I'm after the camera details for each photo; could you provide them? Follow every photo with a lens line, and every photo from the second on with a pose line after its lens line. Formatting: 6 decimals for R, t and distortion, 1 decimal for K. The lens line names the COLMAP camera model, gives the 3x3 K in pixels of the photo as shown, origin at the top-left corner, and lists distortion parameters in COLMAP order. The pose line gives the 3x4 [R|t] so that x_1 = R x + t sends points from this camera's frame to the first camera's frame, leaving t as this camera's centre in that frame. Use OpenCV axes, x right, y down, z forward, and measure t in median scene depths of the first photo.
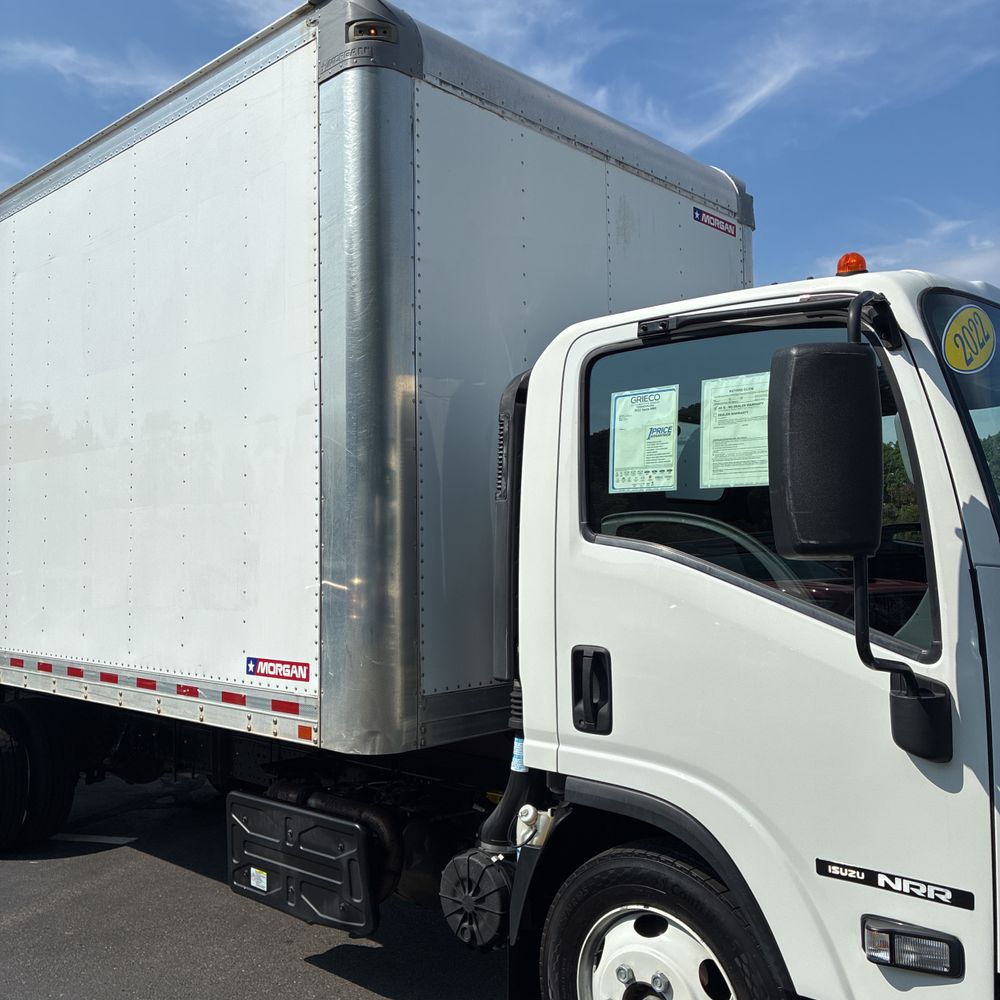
lens RADIAL K [[1003.4, 0, 494.6], [0, 1003.4, 494.8], [0, 0, 1]] dist [0.022856, 0.015845]
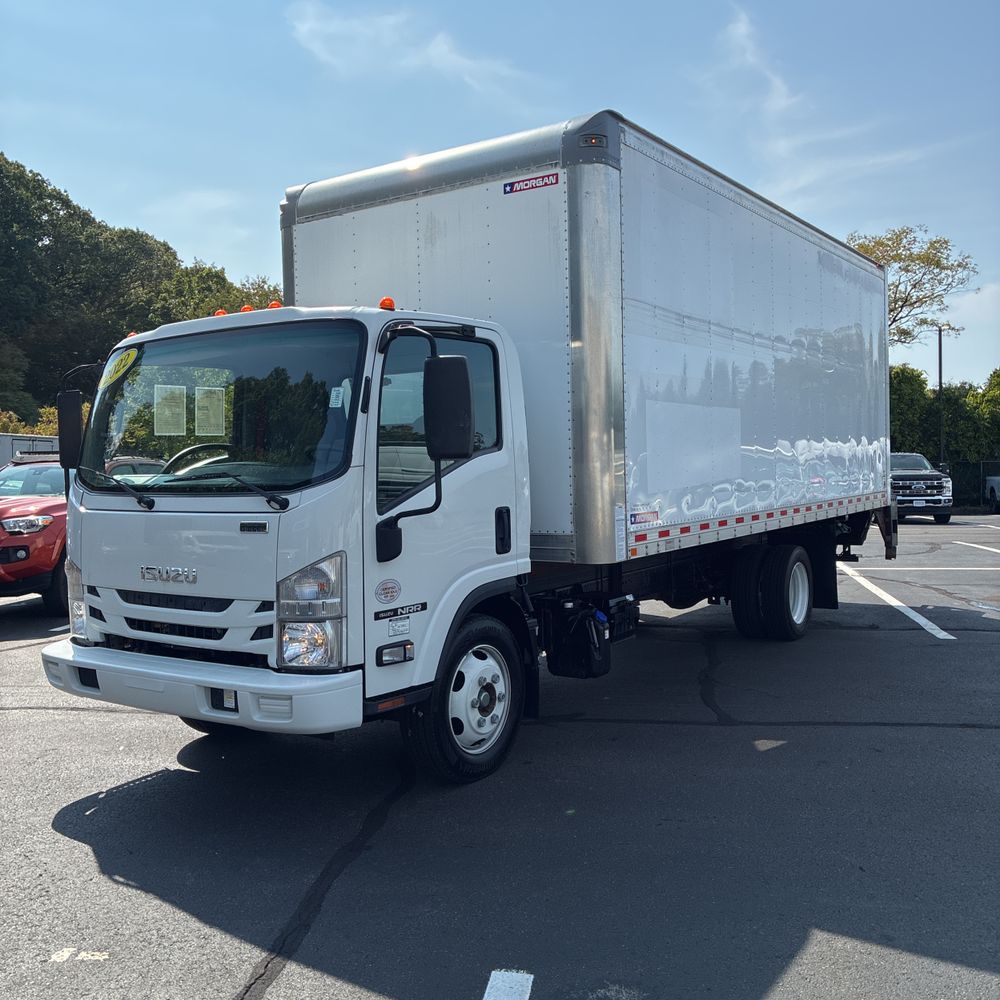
lens RADIAL K [[1021.9, 0, 501.3], [0, 1021.9, 490.3], [0, 0, 1]] dist [0.023935, 0.015550]
pose [[0.157050, 0.036861, -0.986903, 2.047140], [0.078717, 0.995657, 0.049715, 0.046495], [0.984449, -0.085493, 0.153466, 1.054492]]
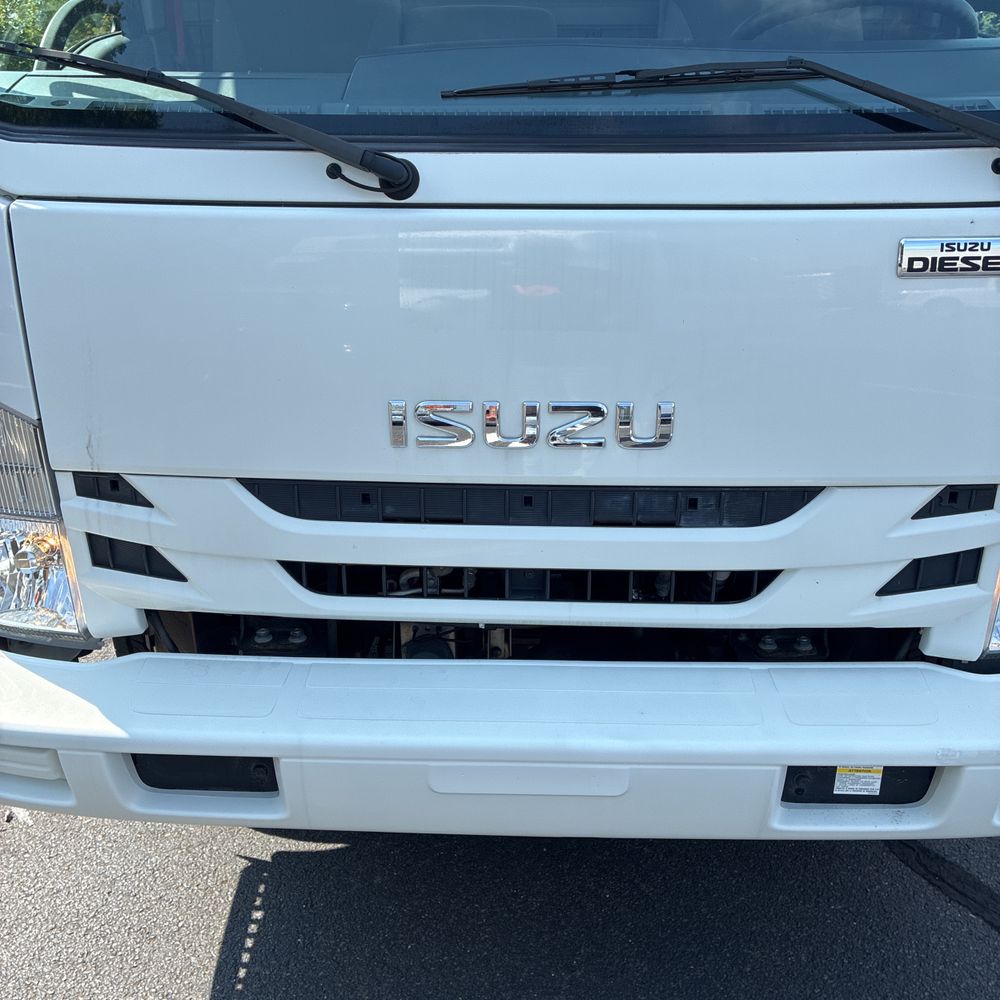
lens RADIAL K [[1021.9, 0, 501.3], [0, 1021.9, 490.3], [0, 0, 1]] dist [0.023935, 0.015550]
pose [[0.662667, 0.280382, -0.694449, 0.866747], [0.036245, 0.914180, 0.403684, 0.049751], [0.748037, -0.292678, 0.595634, 0.535241]]
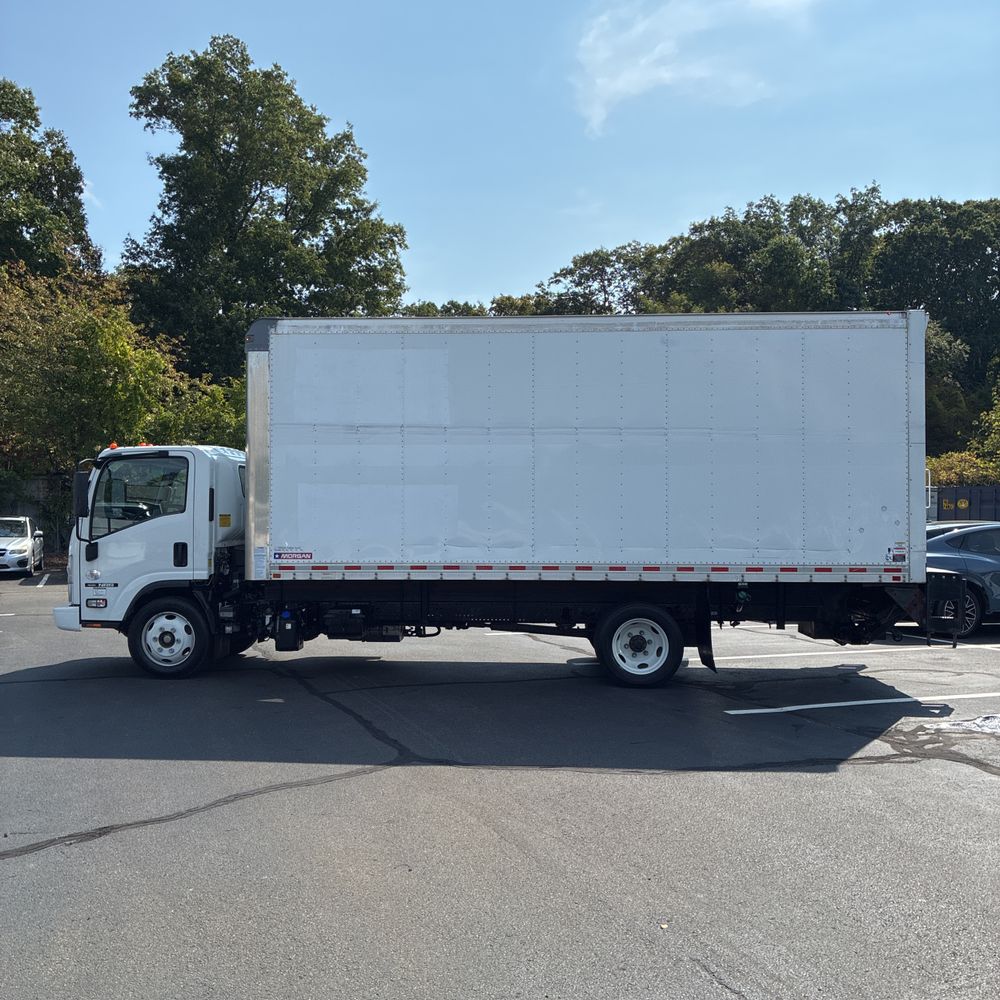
lens RADIAL K [[1000.0, 0, 481.4], [0, 1000.0, 490.8], [0, 0, 1]] dist [0.090955, -0.136981]
pose [[-0.770546, -0.002045, -0.637381, 1.728763], [0.046180, 0.997188, -0.059027, 0.214244], [0.635709, -0.074917, -0.768285, 4.184791]]
